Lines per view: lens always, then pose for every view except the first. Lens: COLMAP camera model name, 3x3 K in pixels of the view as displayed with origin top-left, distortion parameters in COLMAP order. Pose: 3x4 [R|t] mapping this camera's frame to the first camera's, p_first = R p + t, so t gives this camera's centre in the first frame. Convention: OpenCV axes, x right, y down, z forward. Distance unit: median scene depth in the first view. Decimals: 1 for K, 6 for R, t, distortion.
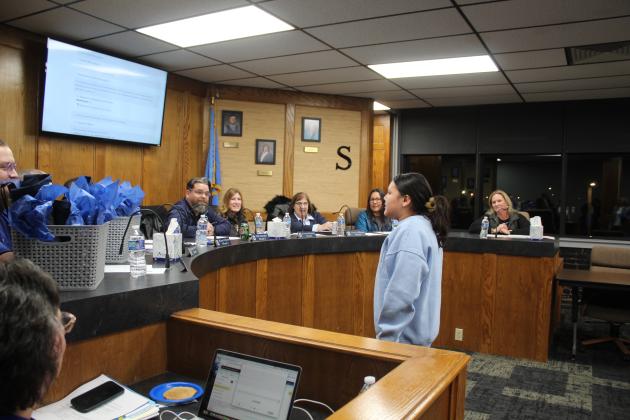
lens RADIAL K [[539.6, 0, 307.8], [0, 539.6, 209.8], [0, 0, 1]] dist [-0.140131, 0.121555]
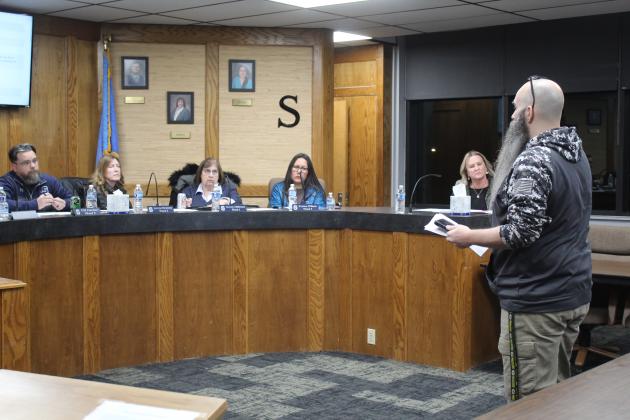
lens RADIAL K [[978.4, 0, 305.3], [0, 978.4, 186.9], [0, 0, 1]] dist [0.012282, 0.000000]
pose [[0.978865, -0.017148, -0.203790, 0.500552], [0.017168, 0.999851, -0.001672, 0.015231], [0.203788, -0.001862, 0.979013, -0.445081]]
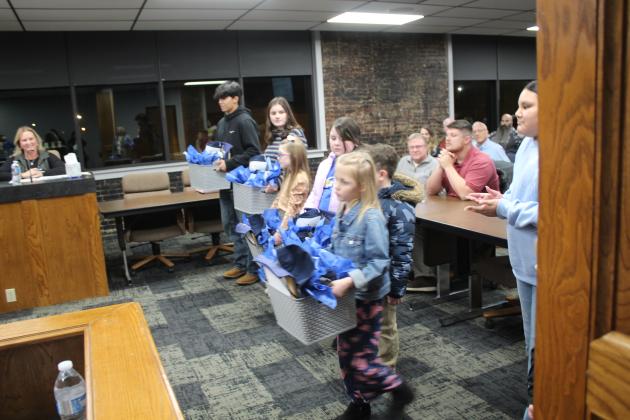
lens RADIAL K [[541.2, 0, 316.8], [0, 541.2, 219.5], [0, 0, 1]] dist [-0.126306, 0.077283]
pose [[0.592054, -0.209699, 0.778138, -0.072376], [0.098960, 0.977163, 0.188039, -0.005653], [-0.799800, -0.034325, 0.599285, 0.060079]]
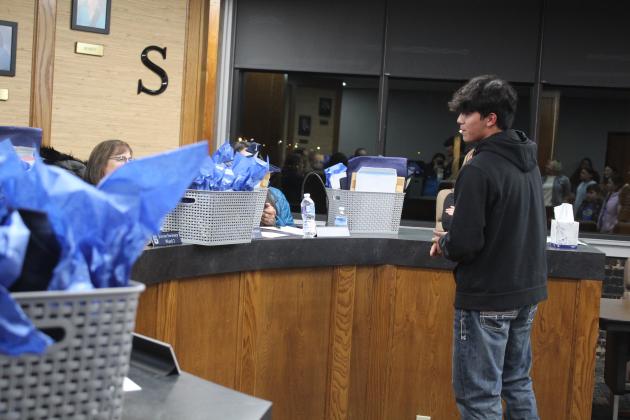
lens RADIAL K [[997.8, 0, 313.8], [0, 997.8, 204.2], [0, 0, 1]] dist [0.000661, 0.000000]
pose [[0.924080, 0.010939, 0.382041, -0.195661], [-0.026801, 0.998984, 0.036224, -0.016733], [-0.381257, -0.043713, 0.923435, 0.148686]]
